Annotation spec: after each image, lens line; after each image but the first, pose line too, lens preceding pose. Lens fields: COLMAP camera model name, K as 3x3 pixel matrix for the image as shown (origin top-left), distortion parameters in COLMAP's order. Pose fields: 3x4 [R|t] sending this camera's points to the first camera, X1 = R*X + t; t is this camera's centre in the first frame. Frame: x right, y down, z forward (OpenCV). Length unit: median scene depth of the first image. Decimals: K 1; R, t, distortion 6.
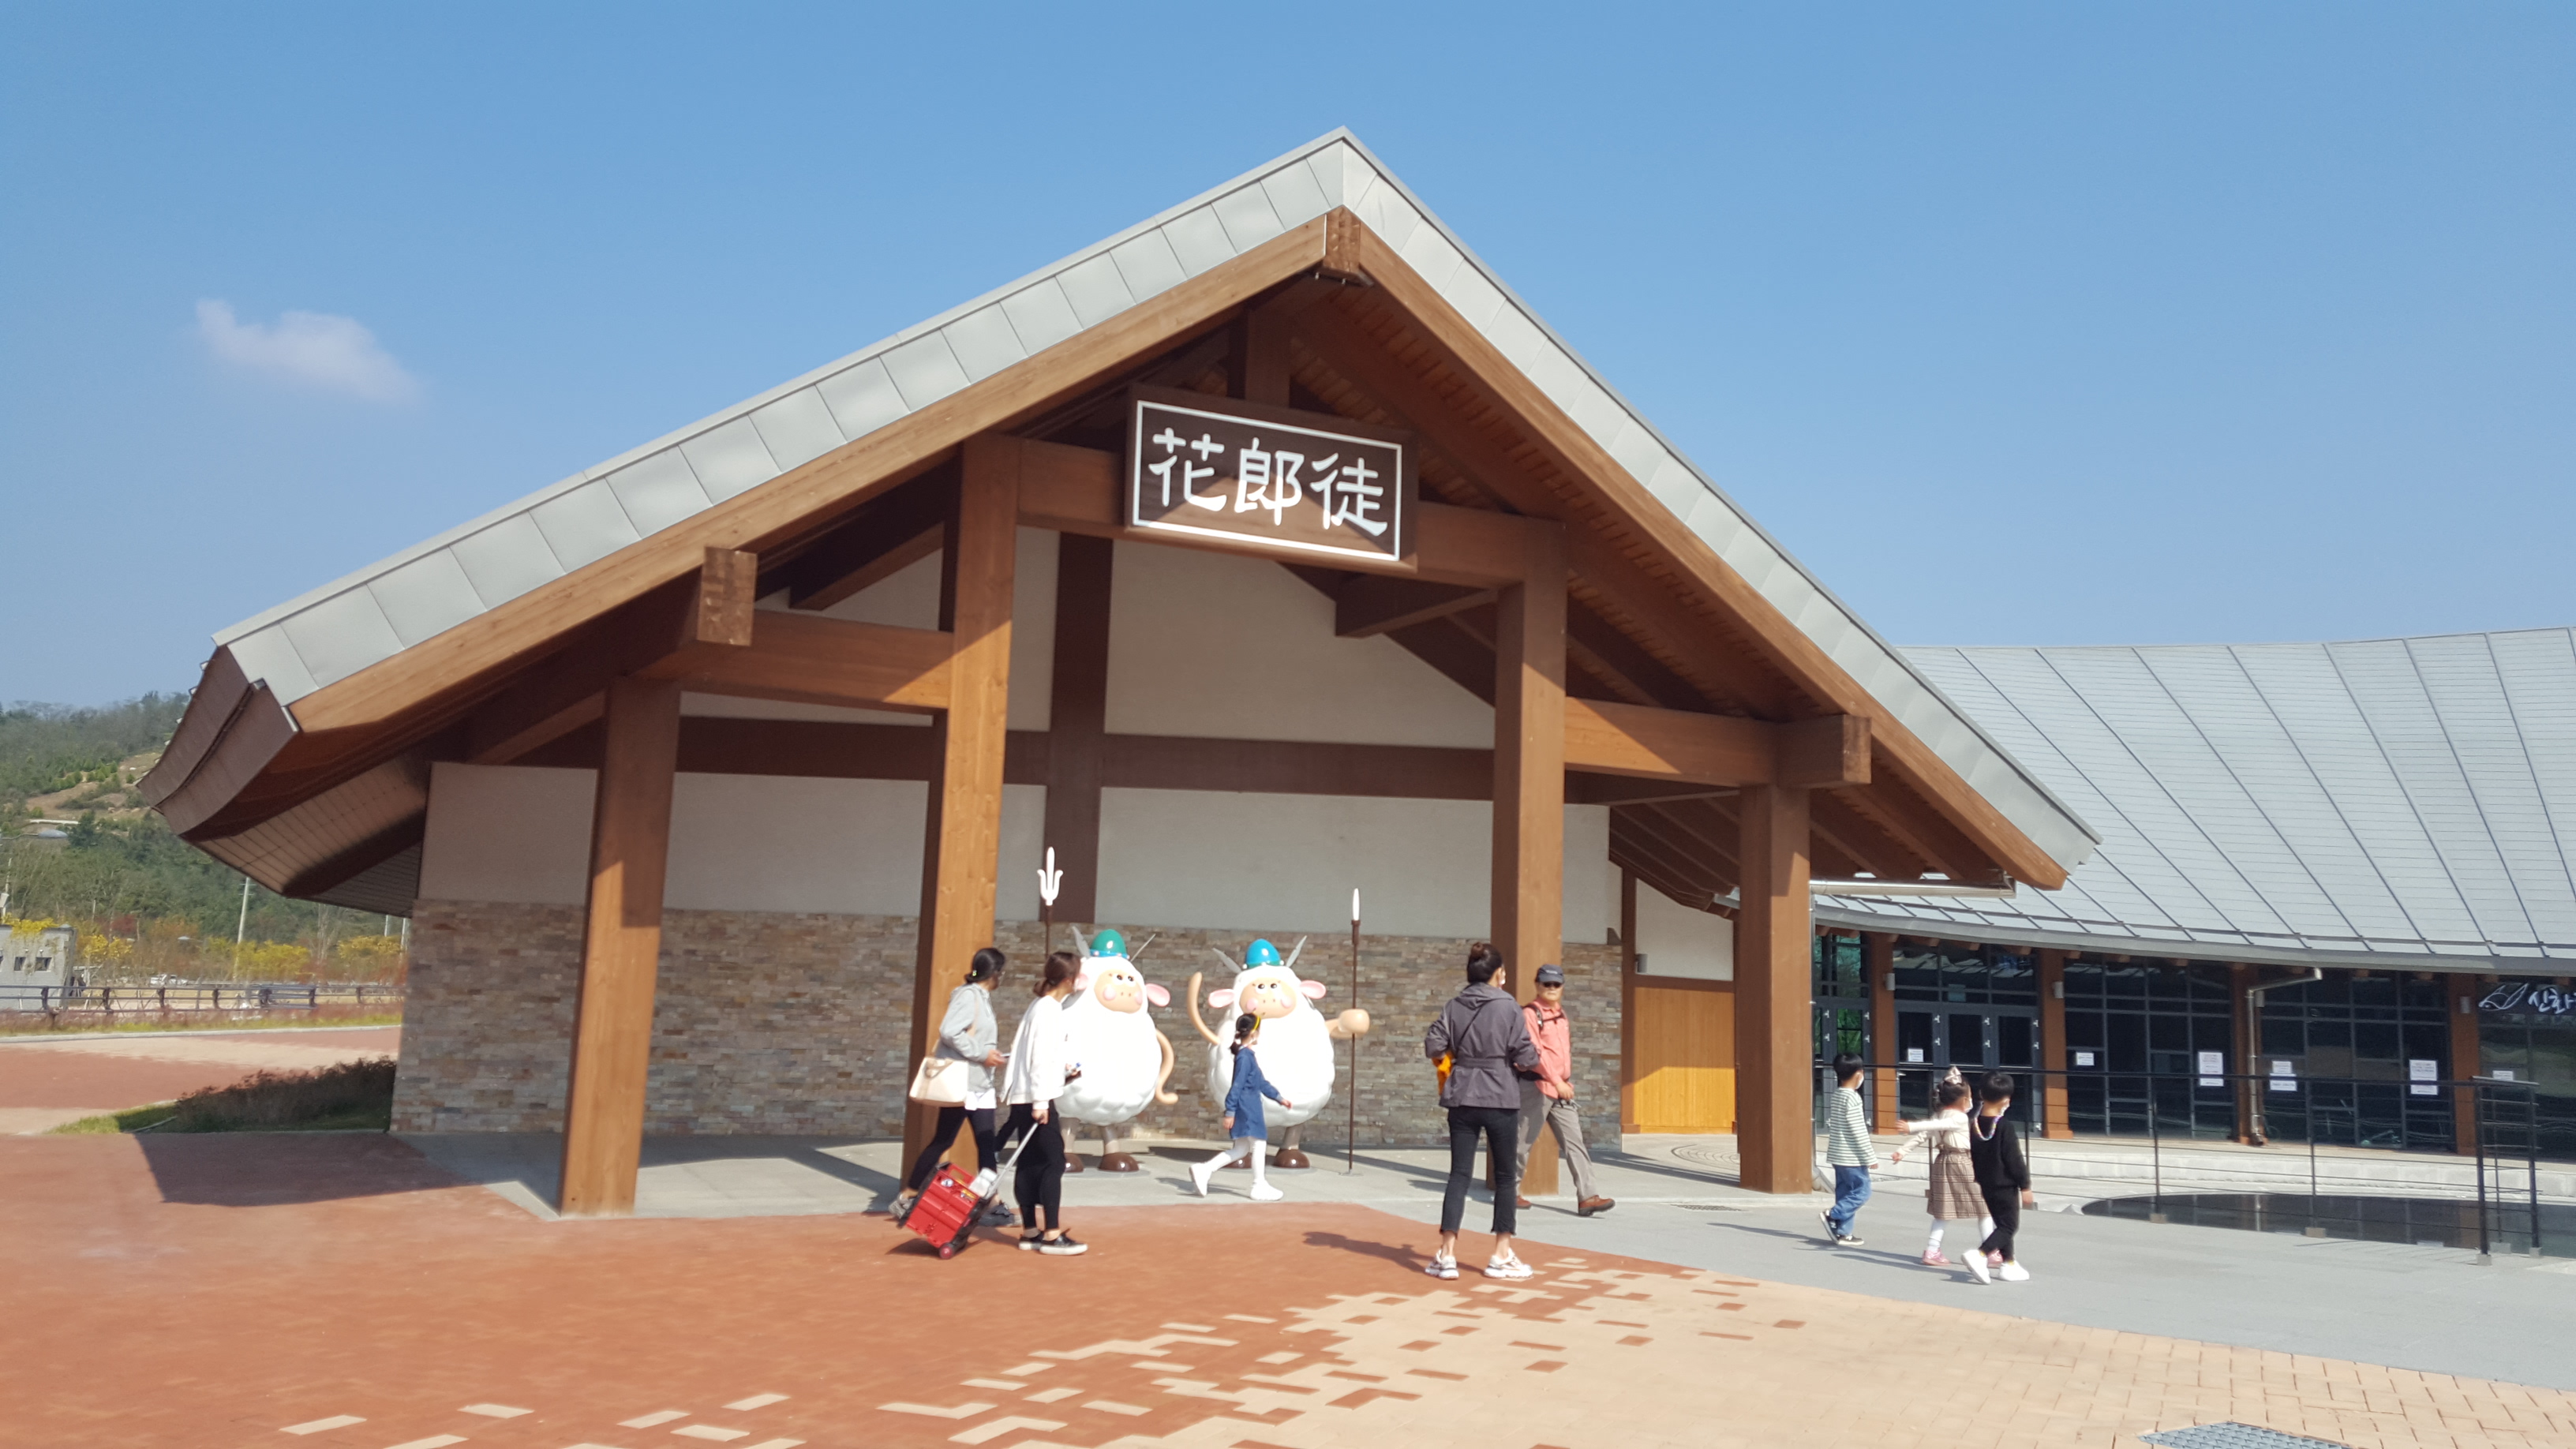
lens RADIAL K [[1980.3, 0, 1304.0], [0, 1980.3, 721.8], [0, 0, 1]] dist [0.155053, -0.227479]
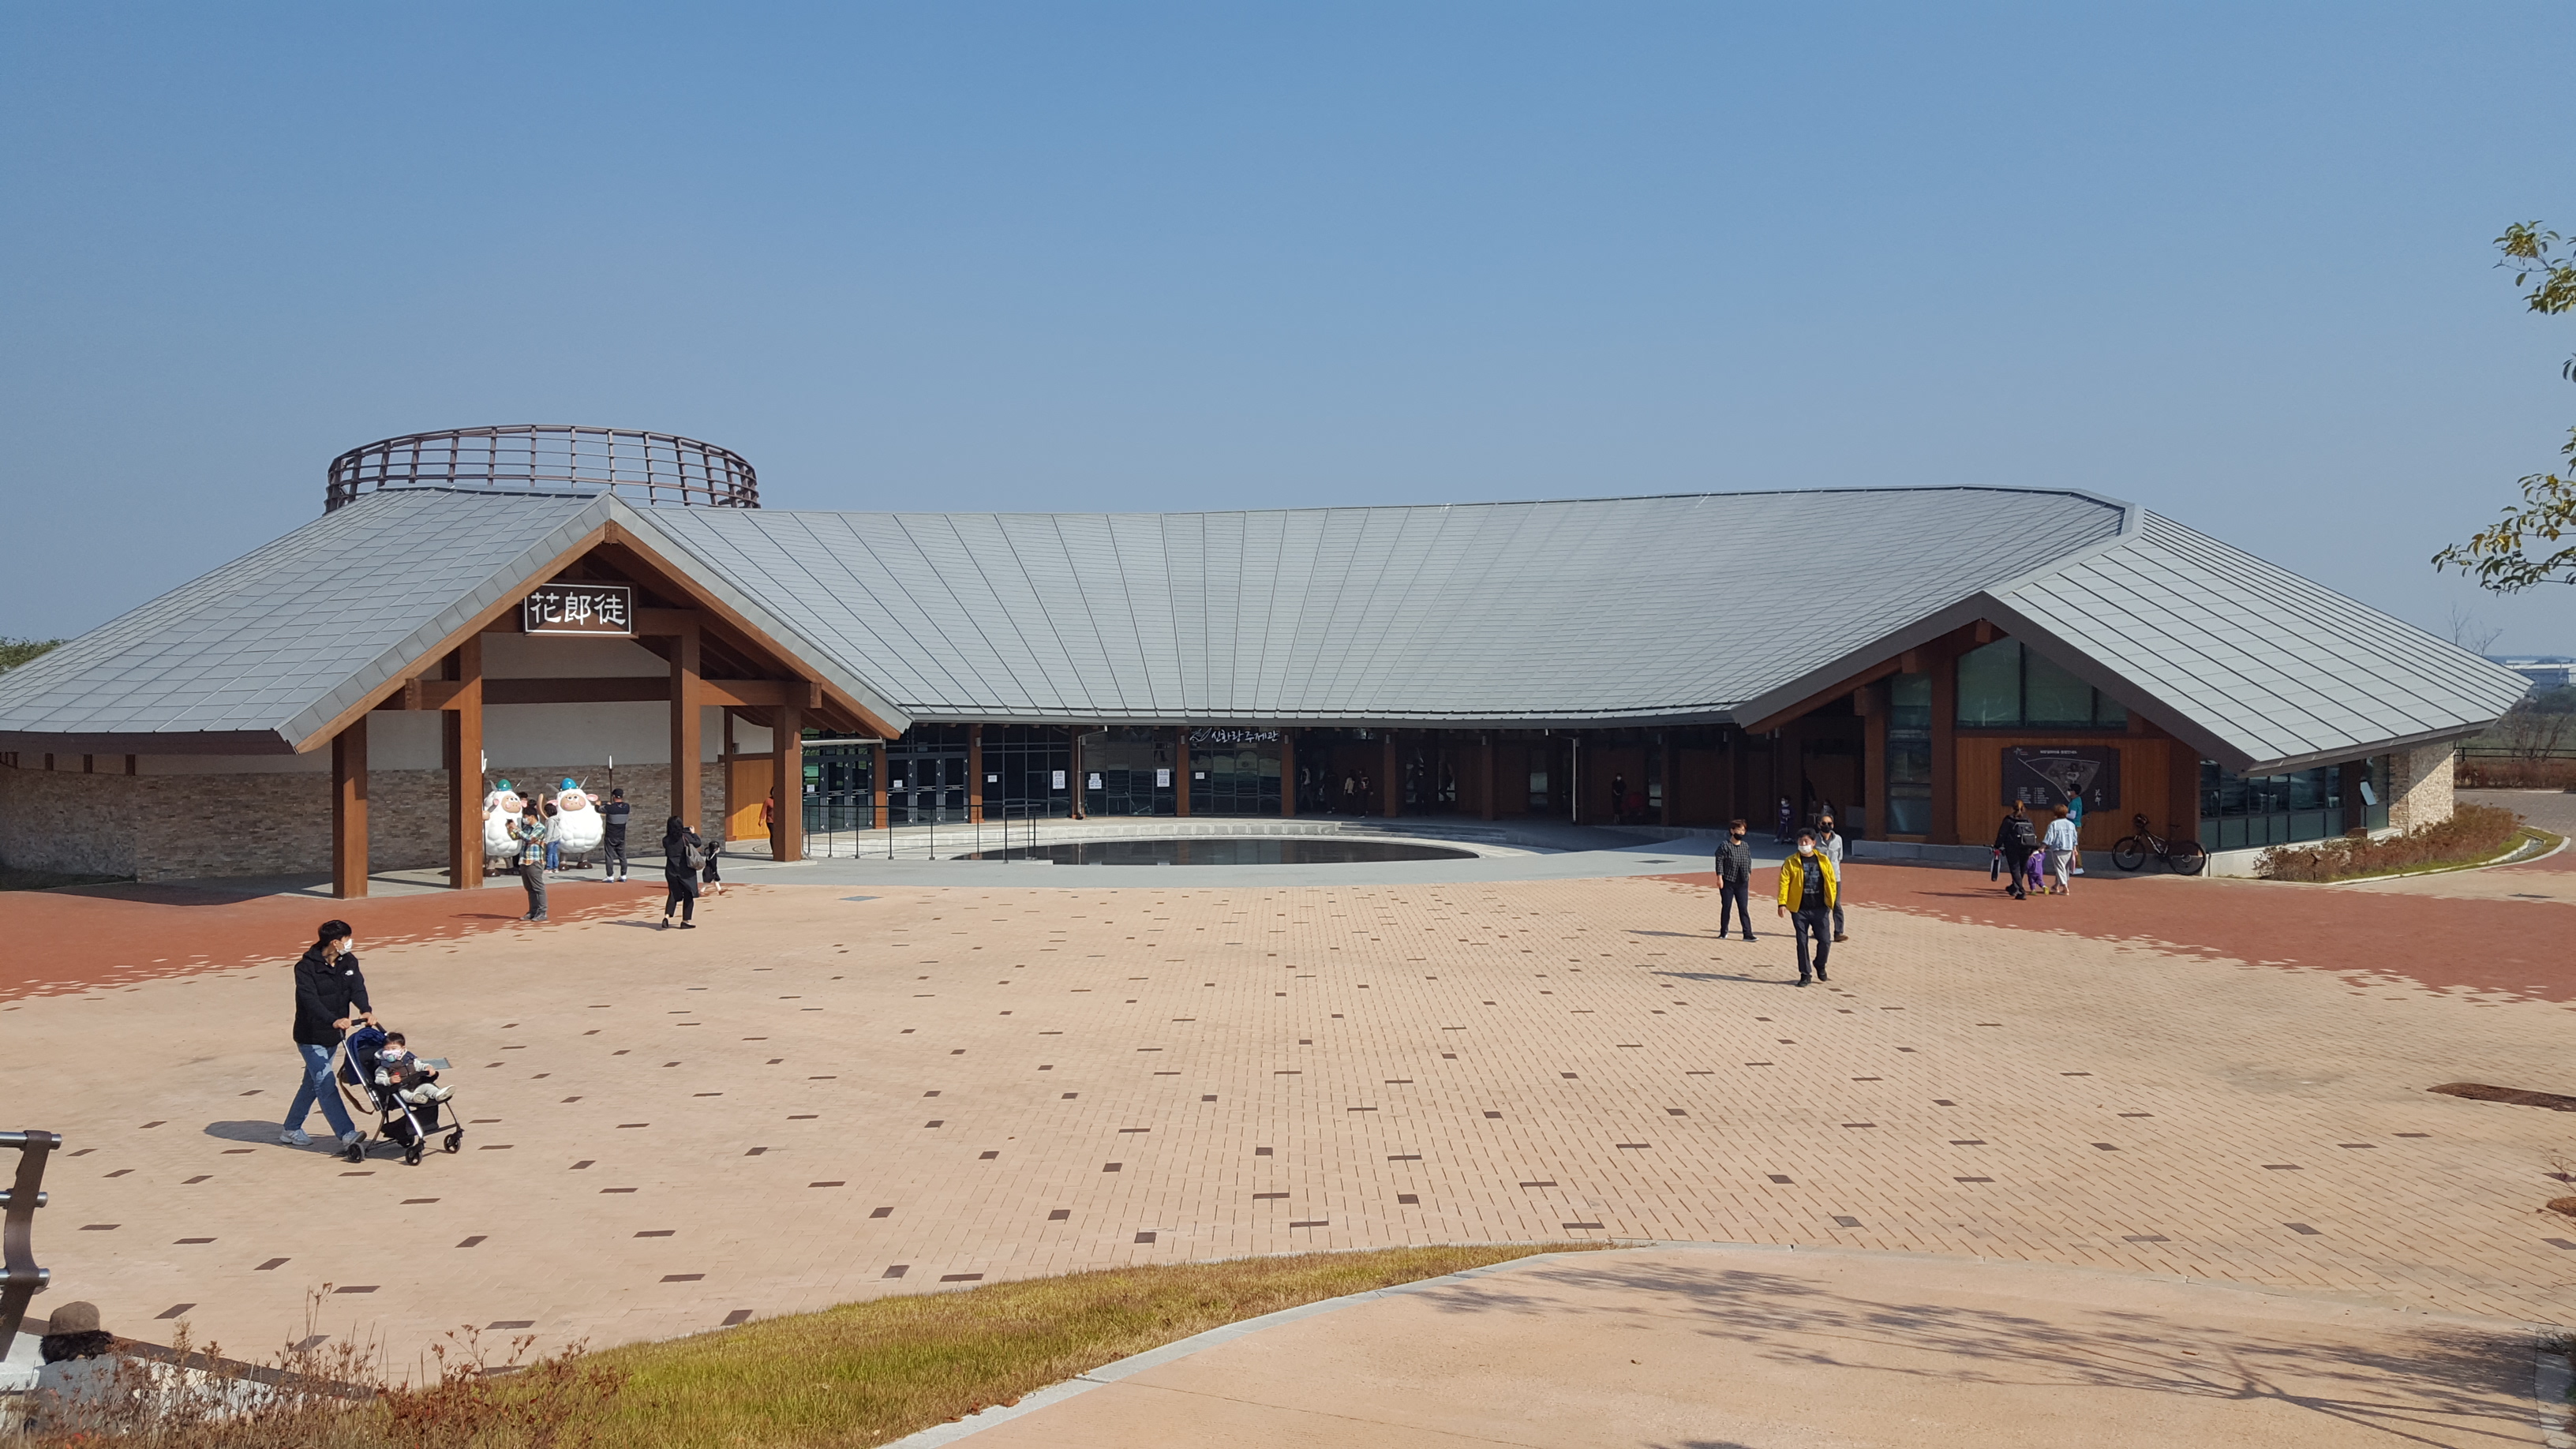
lens RADIAL K [[1980.3, 0, 1304.0], [0, 1980.3, 721.8], [0, 0, 1]] dist [0.155053, -0.227479]
pose [[0.905094, -0.042980, 0.423035, -0.229365], [-0.021950, 0.988829, 0.147428, -0.316766], [-0.424645, -0.142722, 0.894040, -1.458734]]
